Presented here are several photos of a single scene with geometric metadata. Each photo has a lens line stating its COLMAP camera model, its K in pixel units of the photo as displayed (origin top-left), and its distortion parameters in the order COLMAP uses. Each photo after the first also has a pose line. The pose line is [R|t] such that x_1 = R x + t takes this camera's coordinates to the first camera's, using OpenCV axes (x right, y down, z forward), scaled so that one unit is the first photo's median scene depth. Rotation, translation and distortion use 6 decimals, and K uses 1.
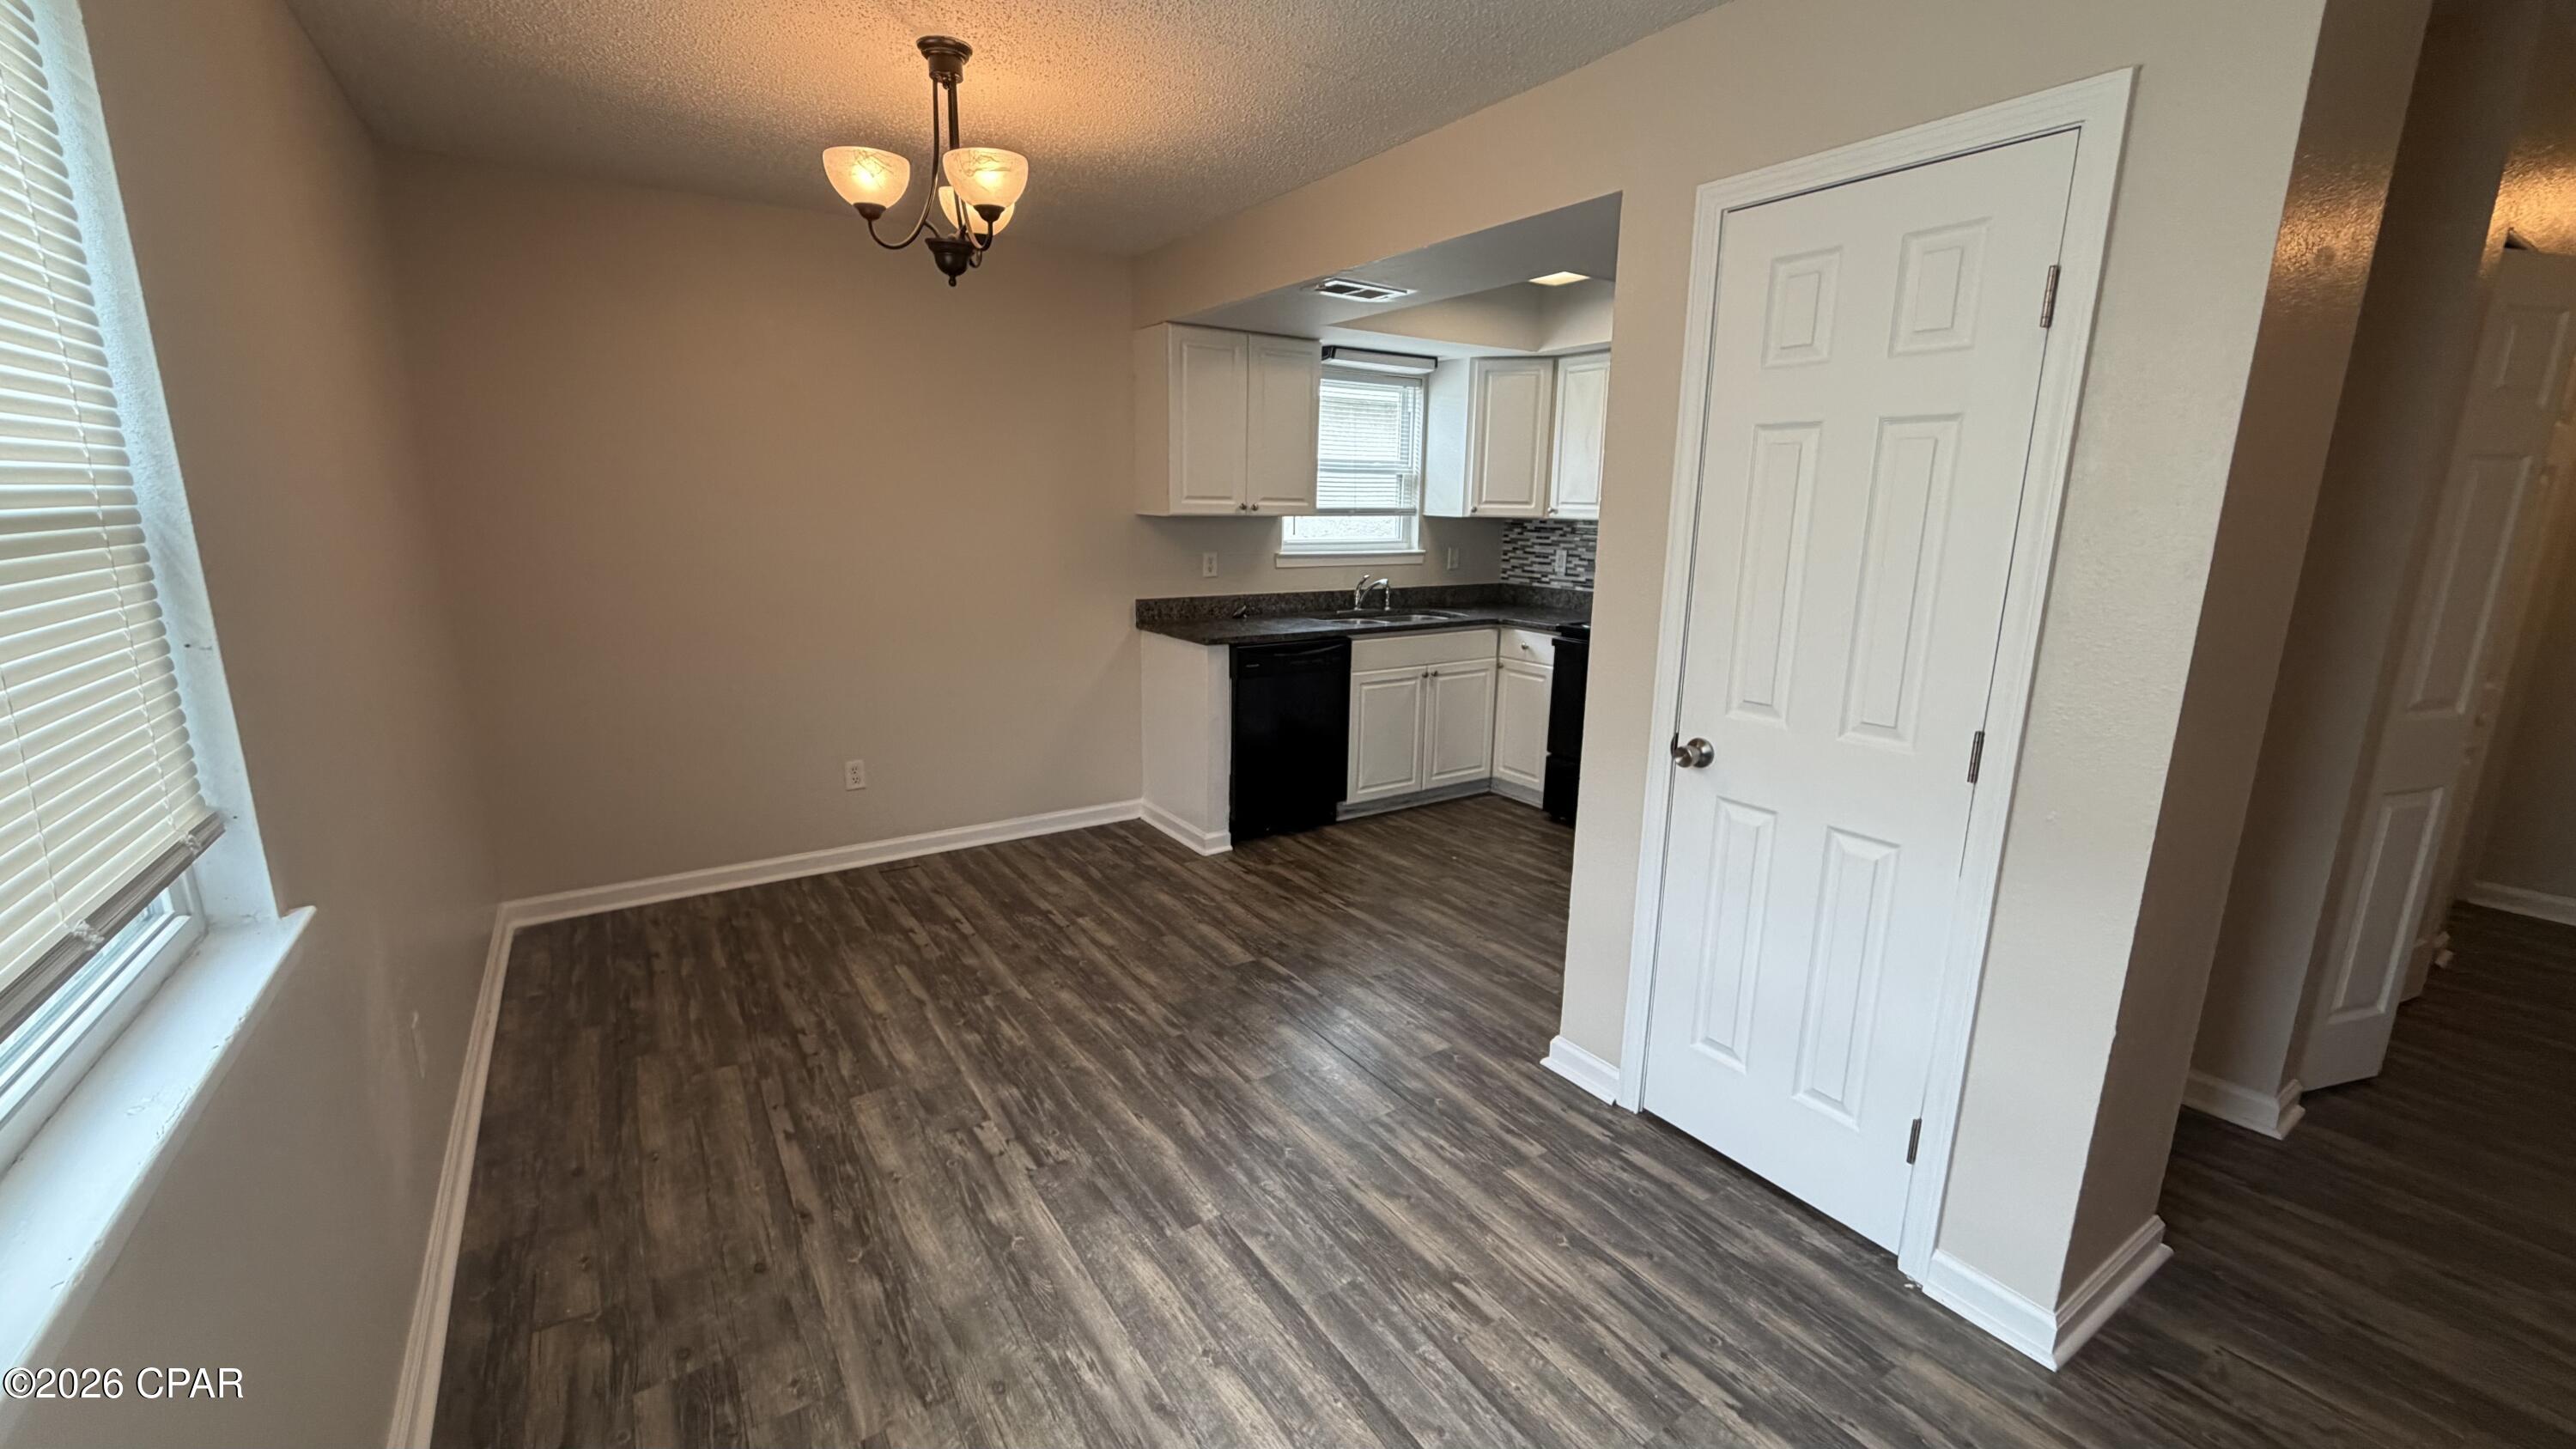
lens RADIAL K [[1031.2, 0, 1281.3], [0, 1031.2, 726.0], [0, 0, 1]] dist [0.000484, 0.000491]
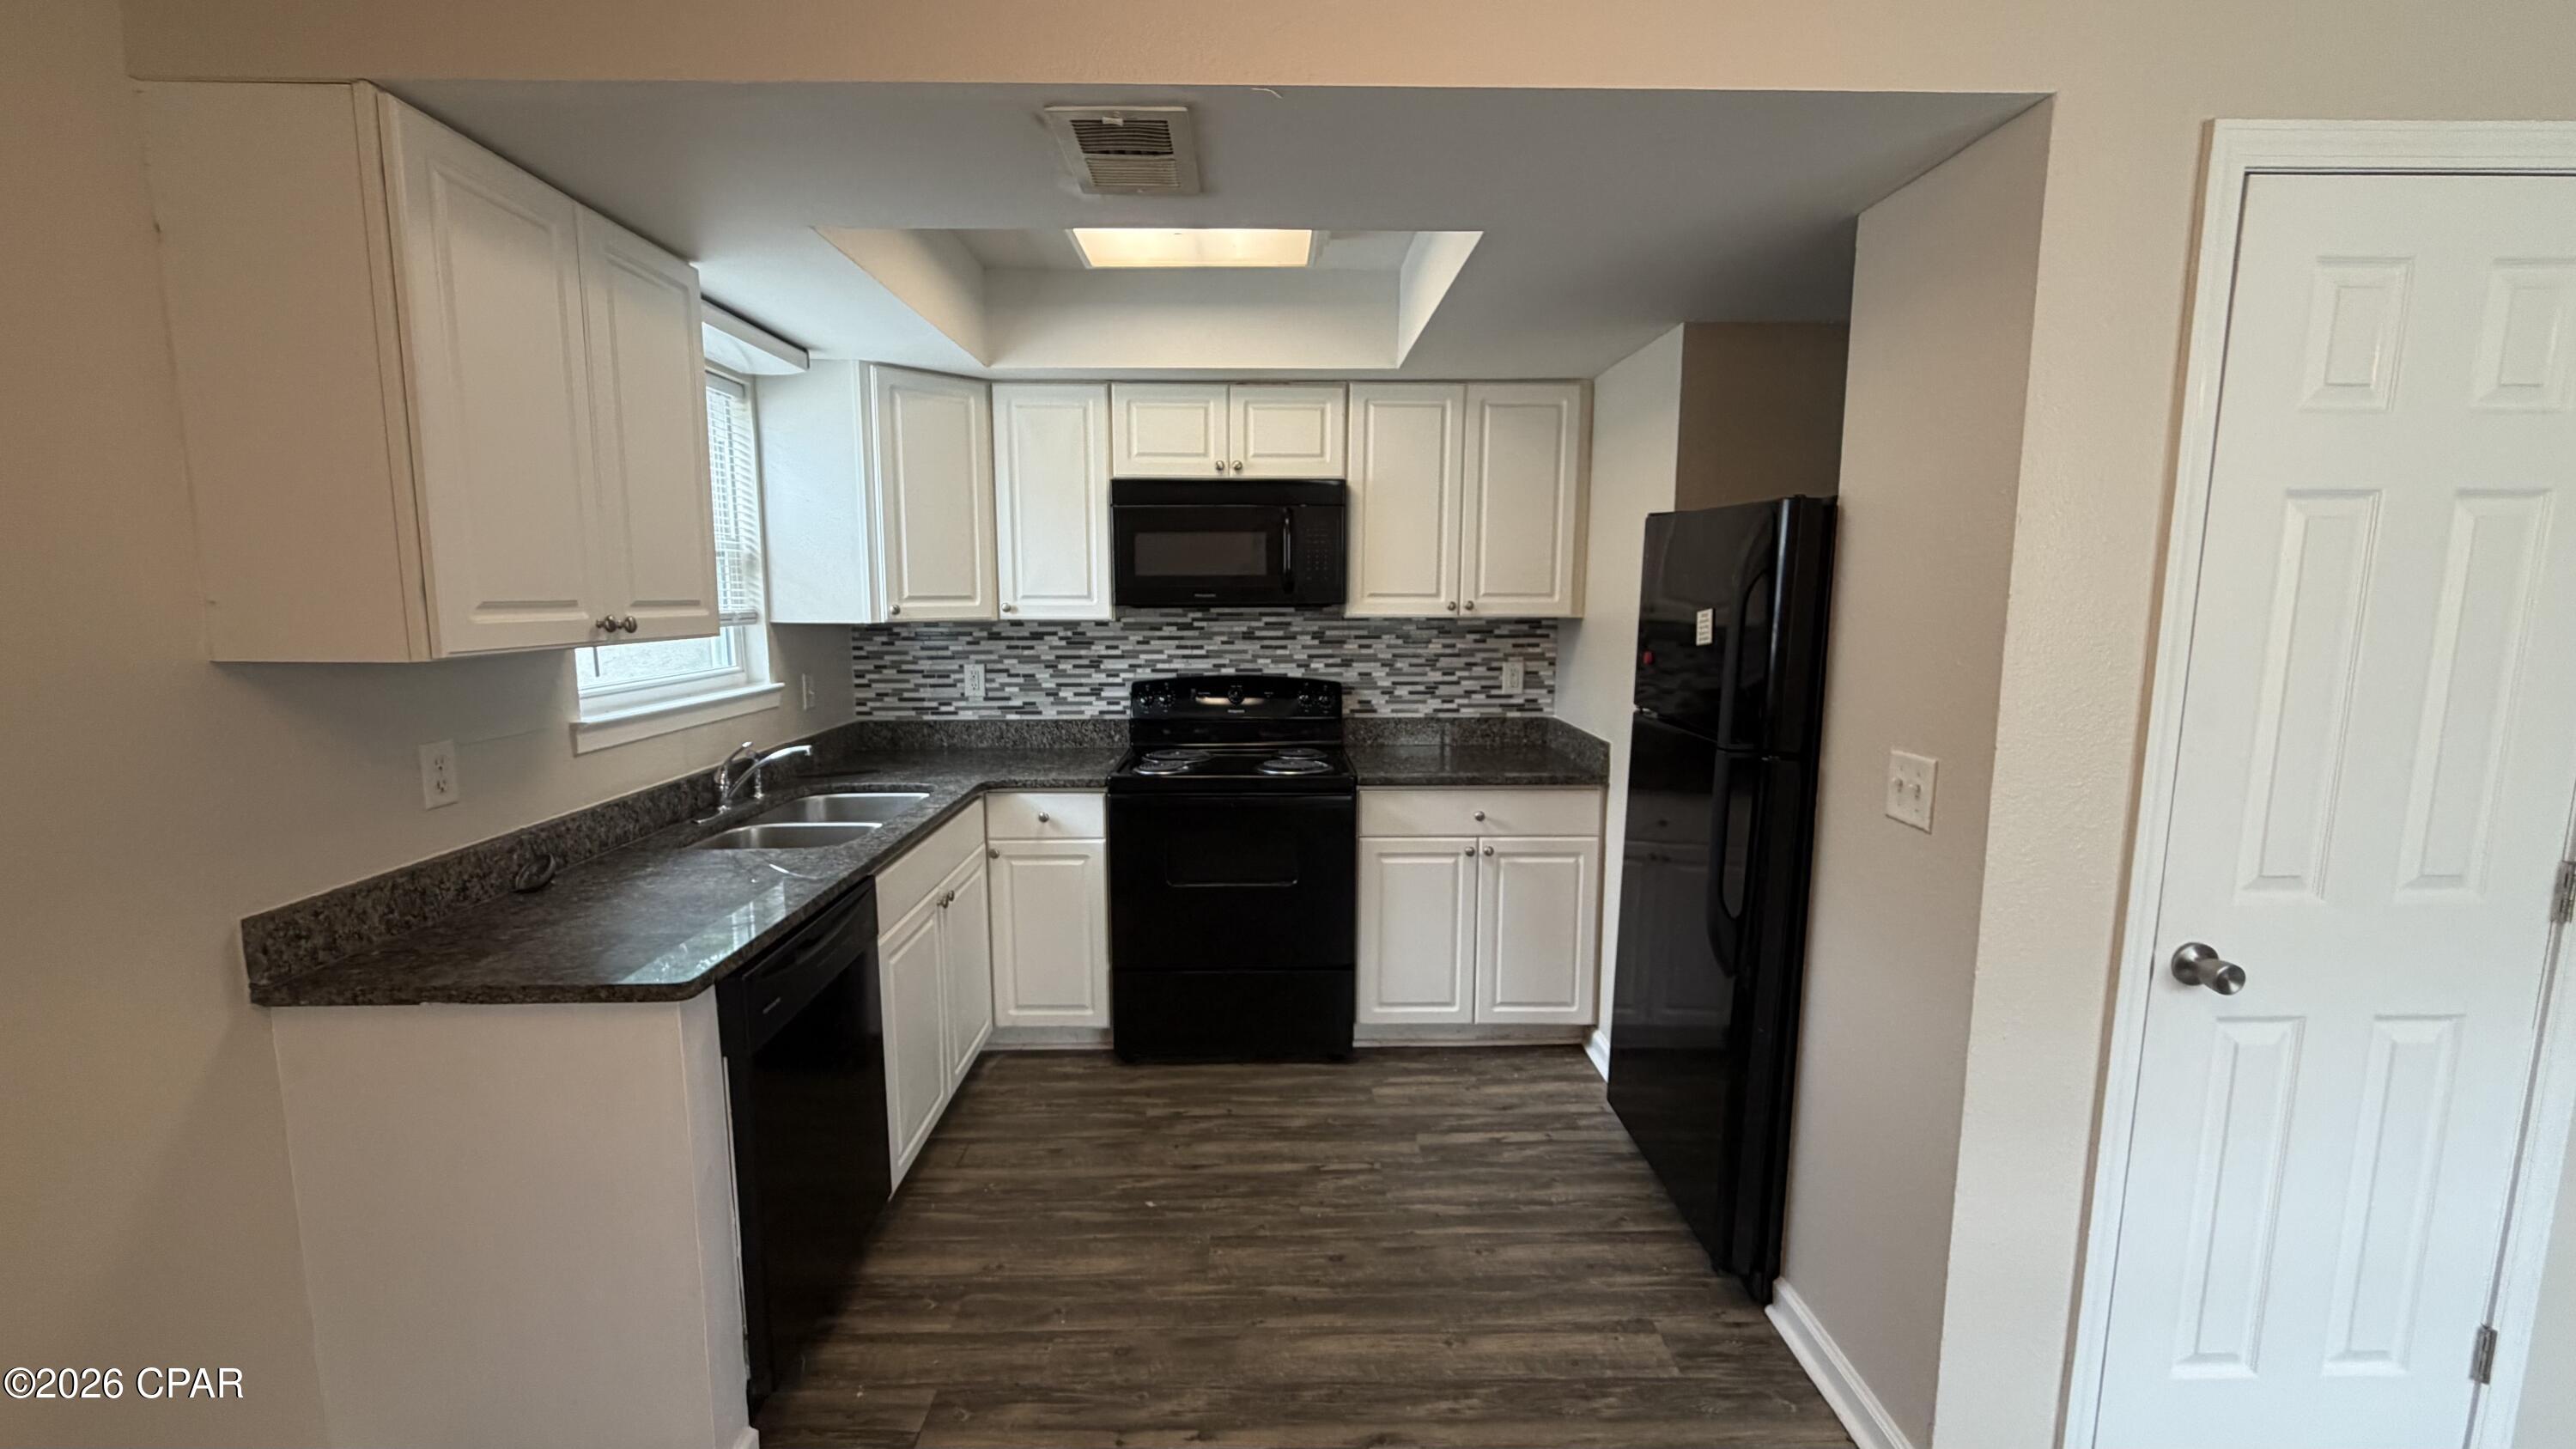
lens RADIAL K [[1031.2, 0, 1281.3], [0, 1031.2, 726.0], [0, 0, 1]] dist [0.000484, 0.000491]
pose [[0.534420, -0.125899, 0.835790, -0.297498], [0.190720, 0.981304, 0.025868, -0.167136], [-0.823420, 0.145578, 0.548440, 0.709743]]
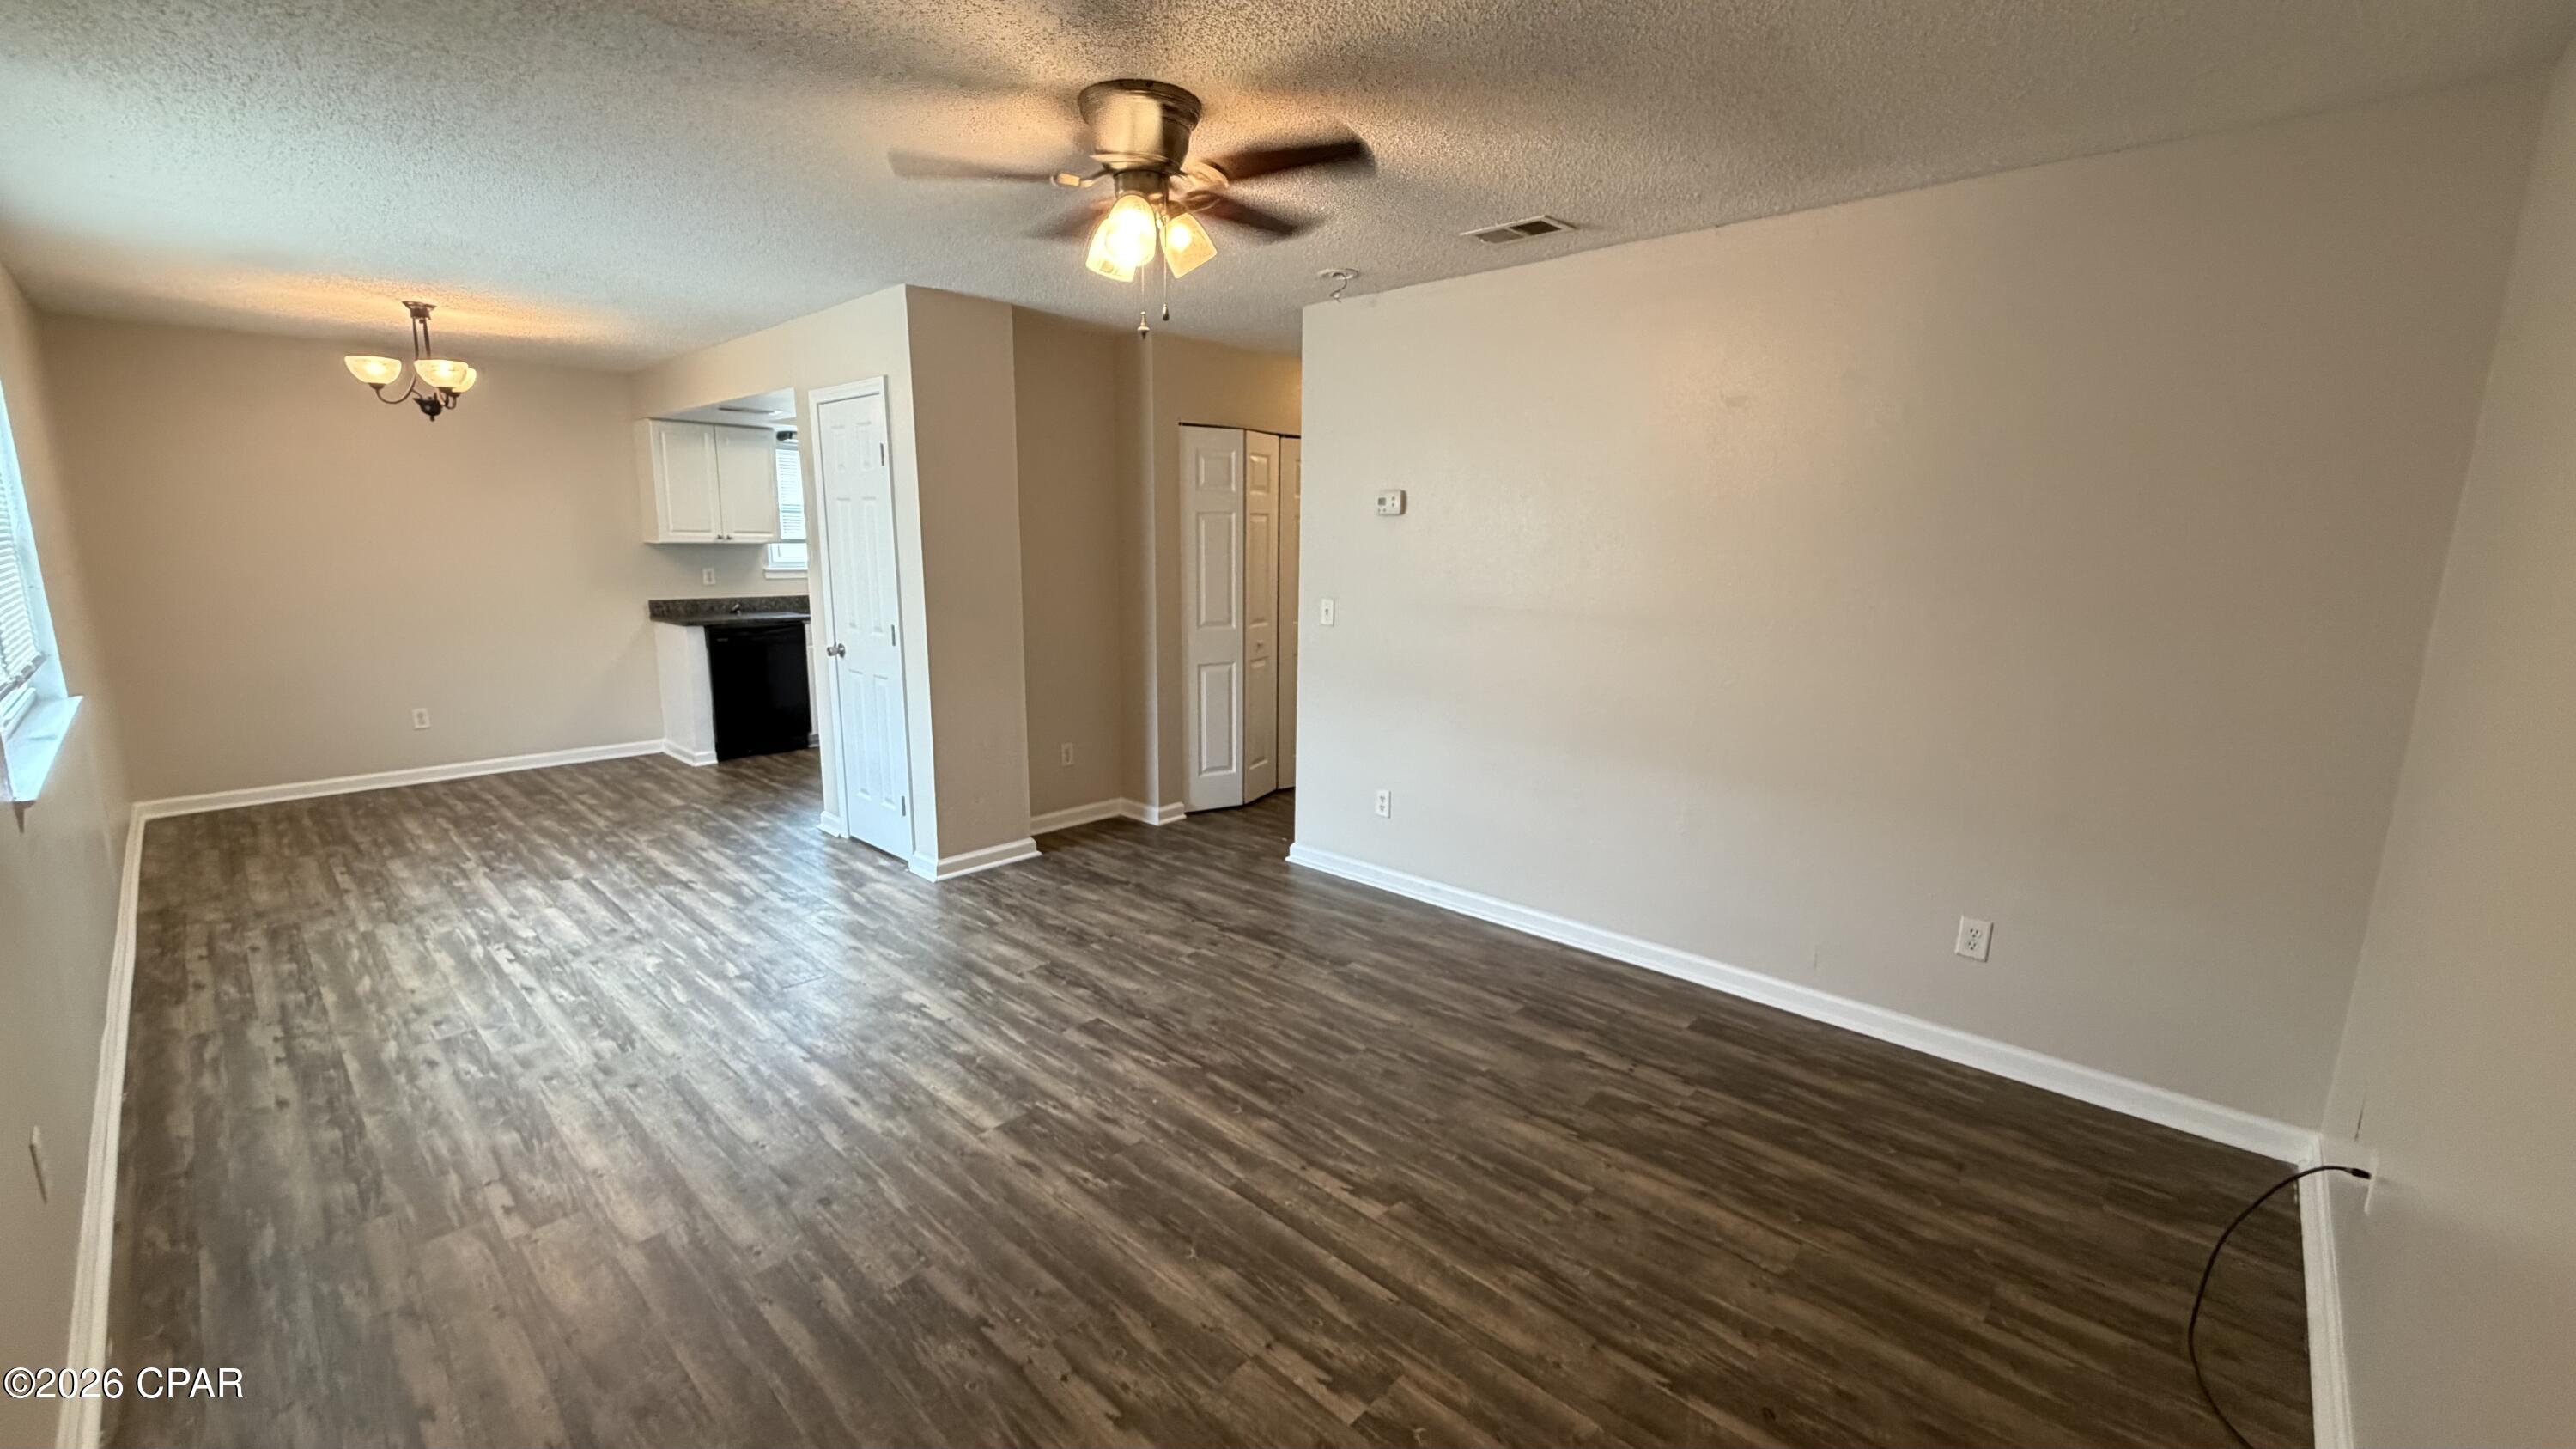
lens RADIAL K [[1031.2, 0, 1285.0], [0, 1031.2, 723.5], [0, 0, 1]] dist [0.000275, -0.000093]
pose [[0.972261, -0.042835, 0.229942, 0.512739], [0.050399, 0.998361, -0.027117, 0.179101], [-0.228404, 0.037954, 0.972826, -0.816377]]
